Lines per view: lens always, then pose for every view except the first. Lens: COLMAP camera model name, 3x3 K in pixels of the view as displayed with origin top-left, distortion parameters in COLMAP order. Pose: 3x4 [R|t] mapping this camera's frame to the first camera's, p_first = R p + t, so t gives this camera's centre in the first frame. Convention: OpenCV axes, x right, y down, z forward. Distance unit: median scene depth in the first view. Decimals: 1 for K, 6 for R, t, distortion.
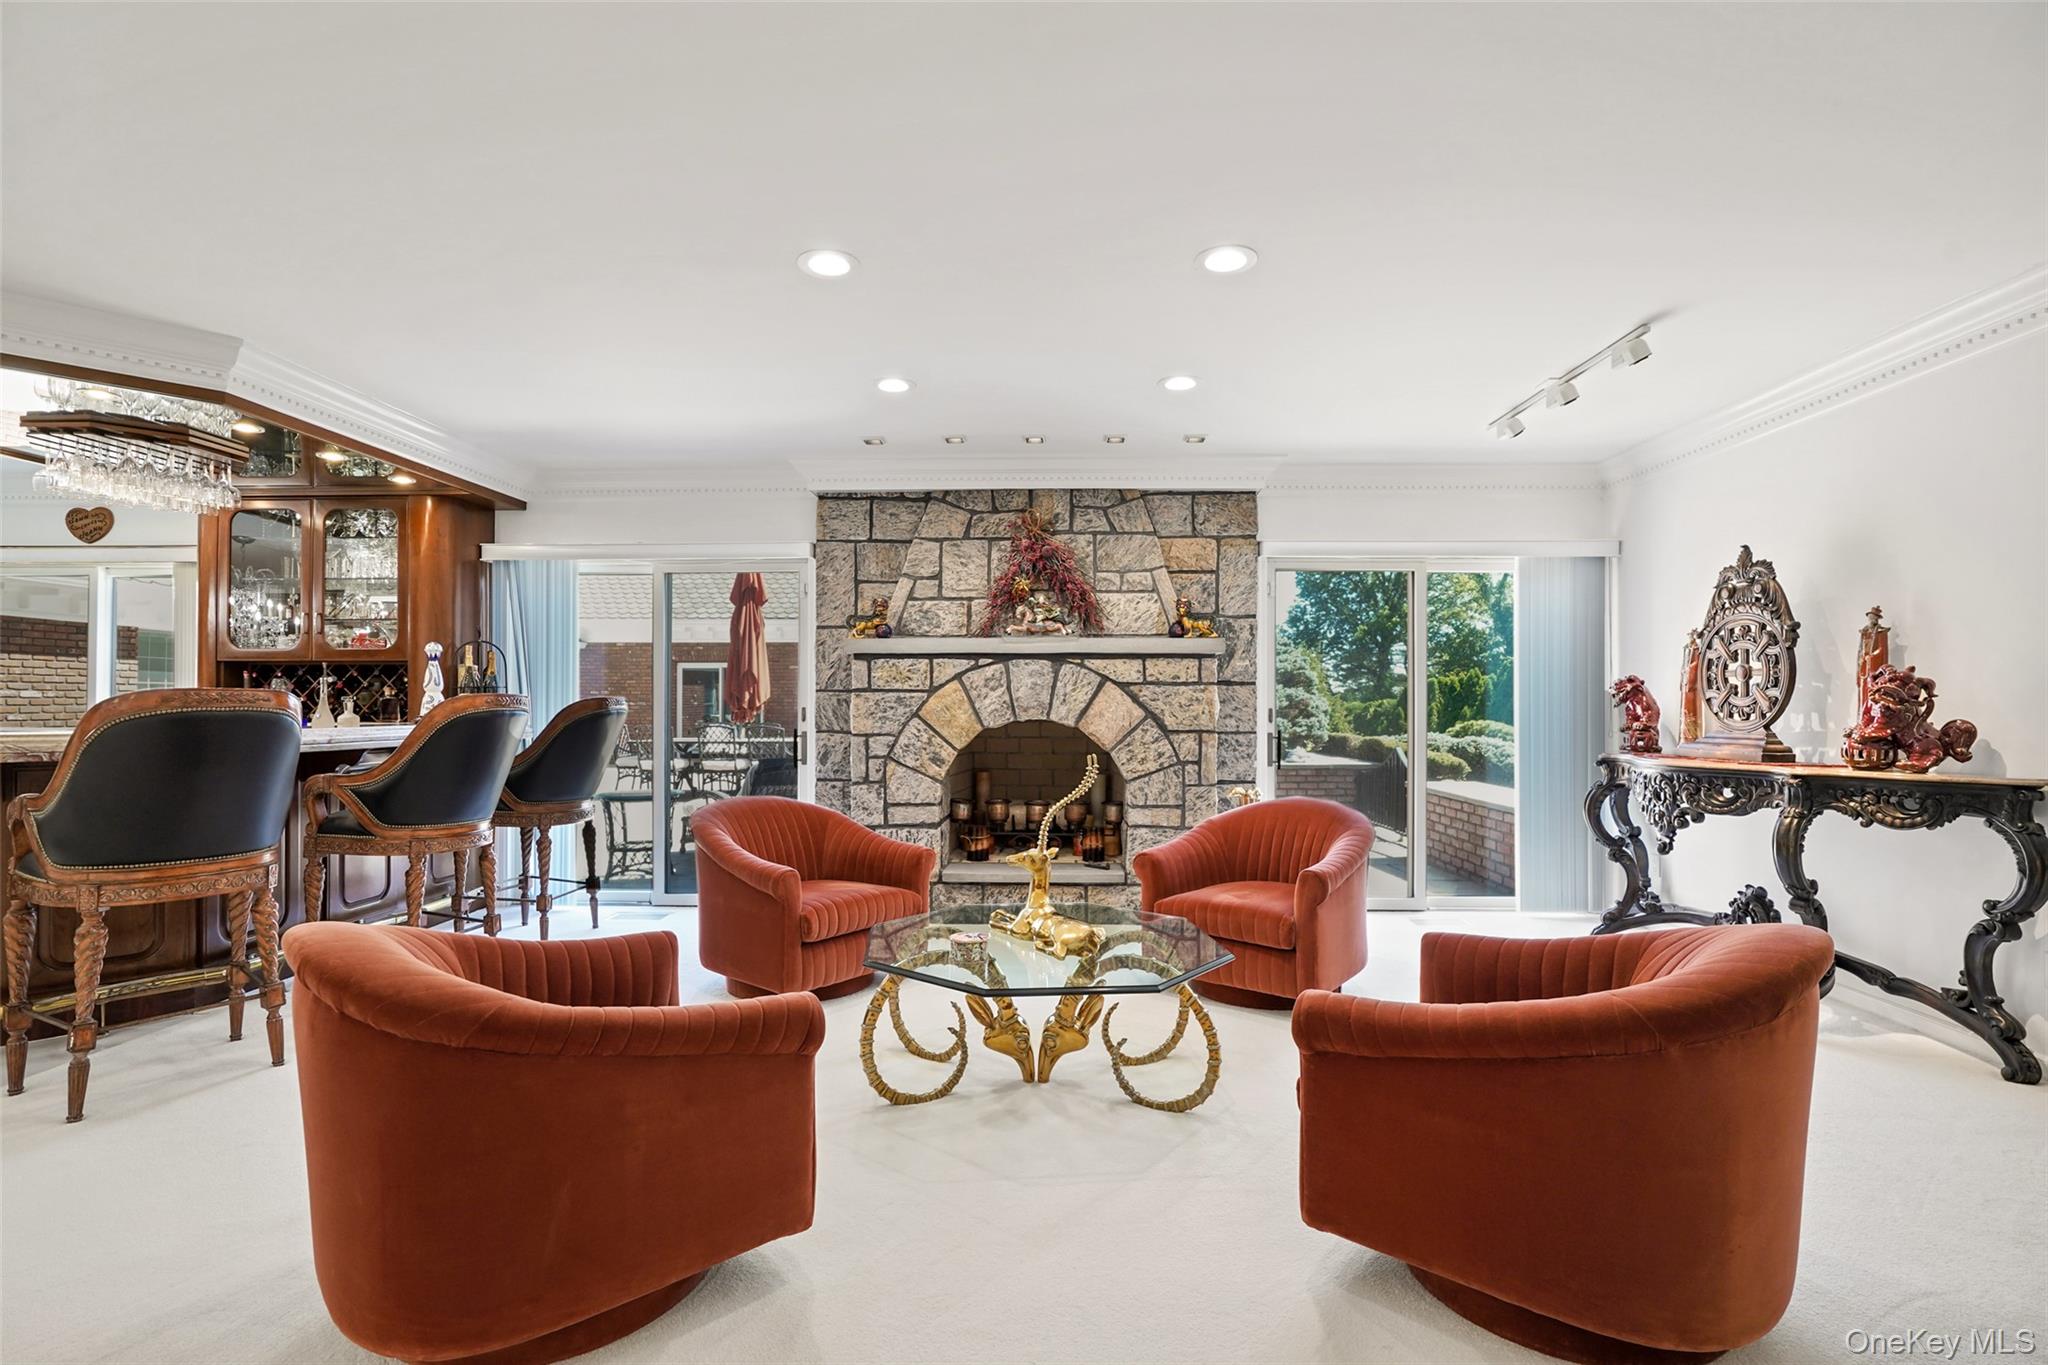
lens RADIAL K [[922.4, 0, 1041.7], [0, 922.4, 698.5], [0, 0, 1]] dist [-0.002375, 0.000071]
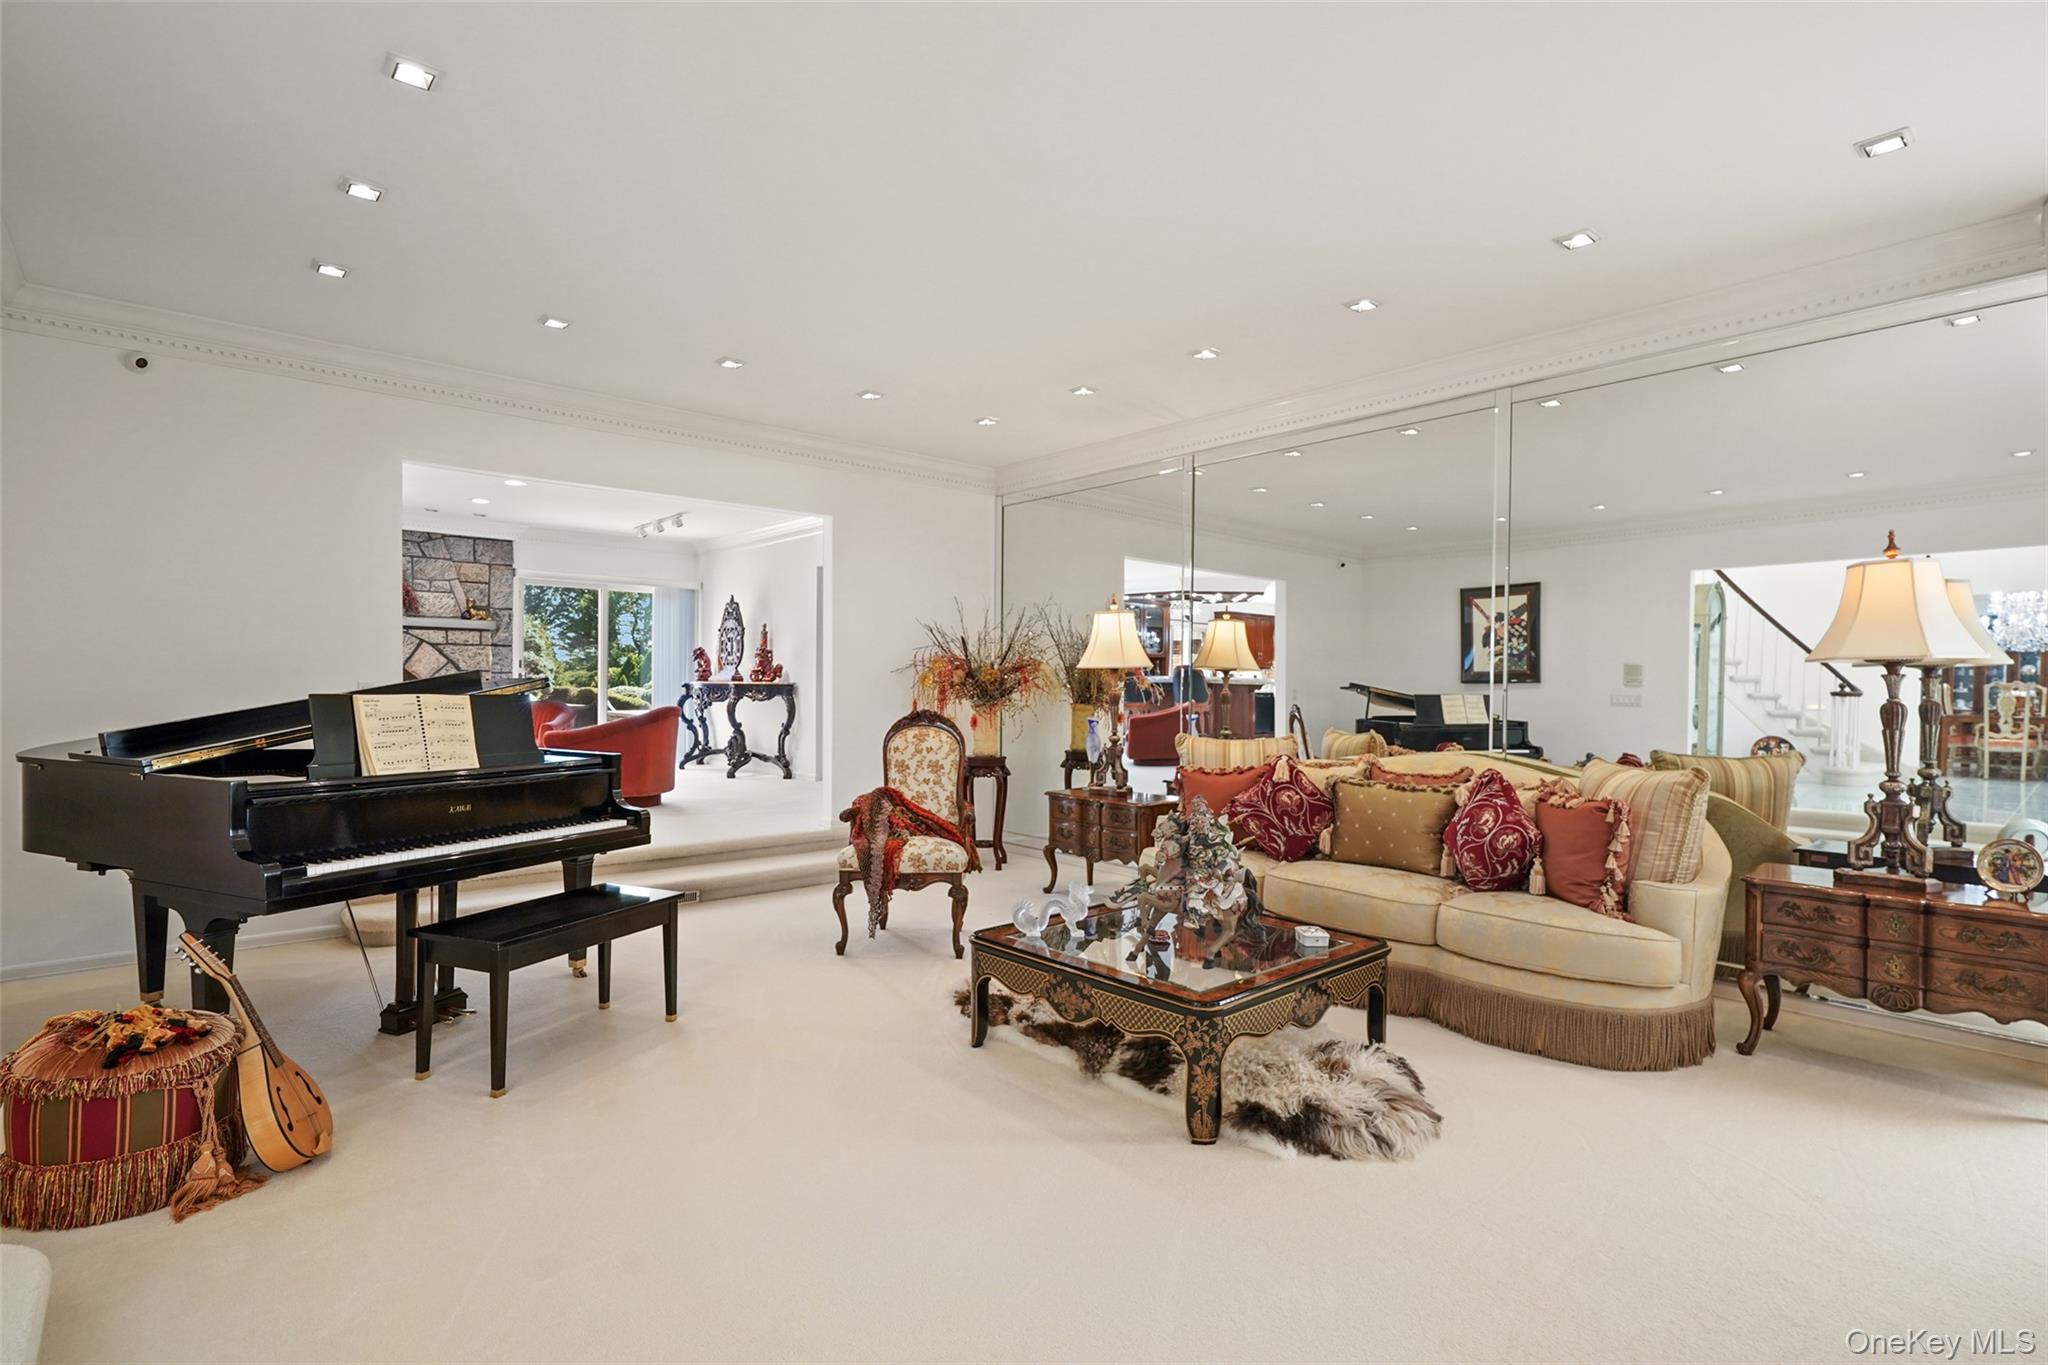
lens RADIAL K [[994.5, 0, 1024.0], [0, 994.5, 682.5], [0, 0, 1]] dist [-0.001349, -0.000007]
pose [[0.735683, 0.002772, 0.677321, -0.375333], [-0.010661, 0.999915, 0.007487, 0.032448], [-0.677242, -0.012729, 0.735650, -1.201412]]
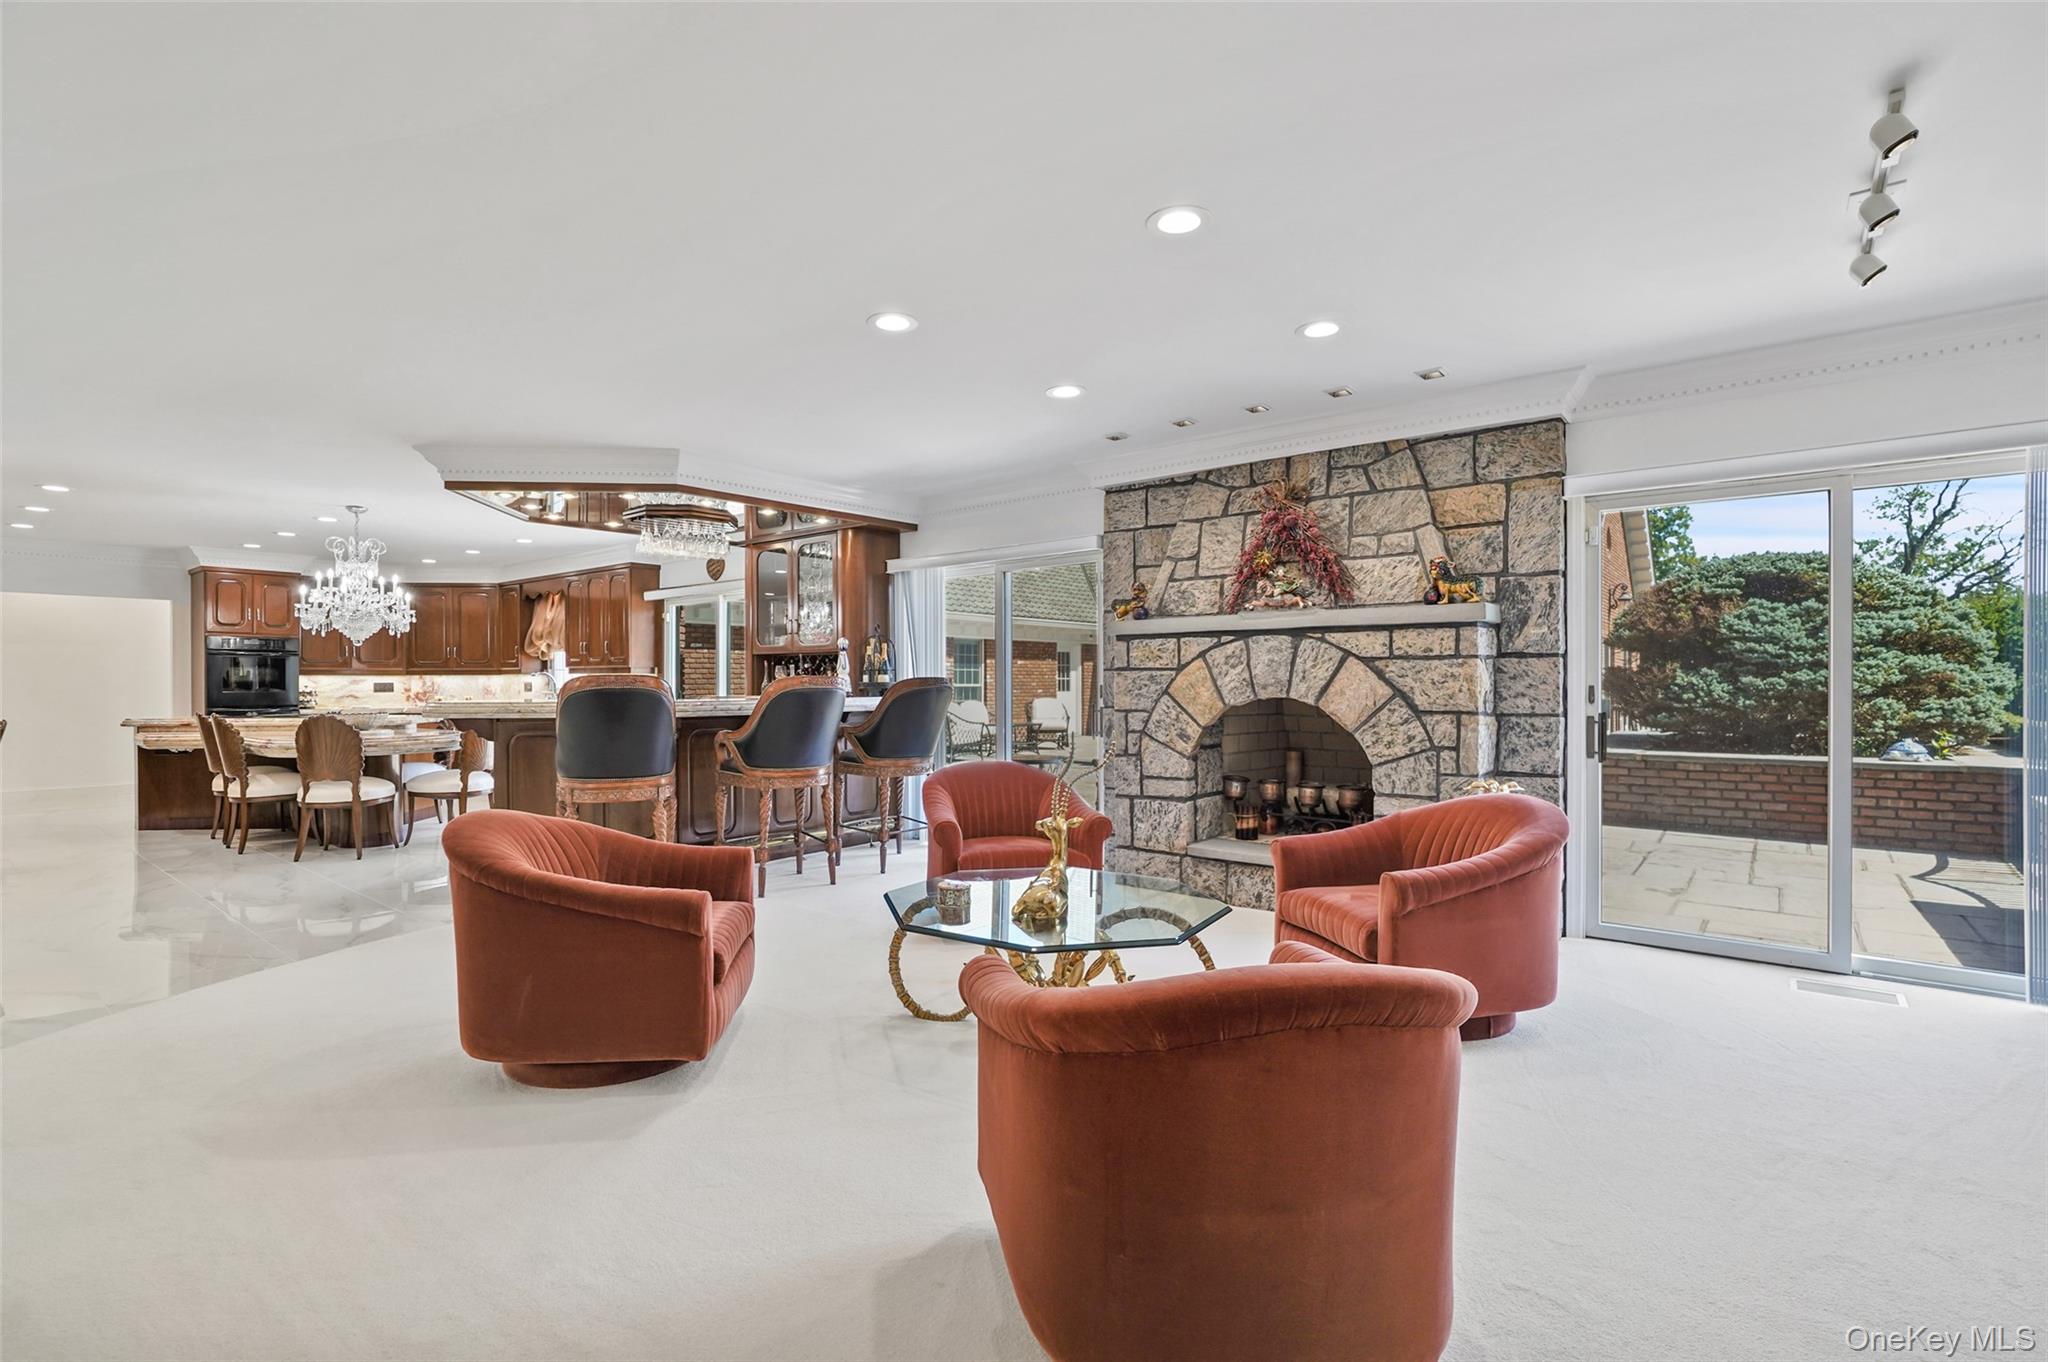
lens RADIAL K [[925.8, 0, 1021.6], [0, 925.8, 685.7], [0, 0, 1]] dist [-0.005203, -0.000224]
pose [[0.797002, -0.000743, -0.603976, 0.364998], [0.007773, 0.999929, 0.009027, -0.000200], [0.603926, -0.011890, 0.796951, 0.068916]]
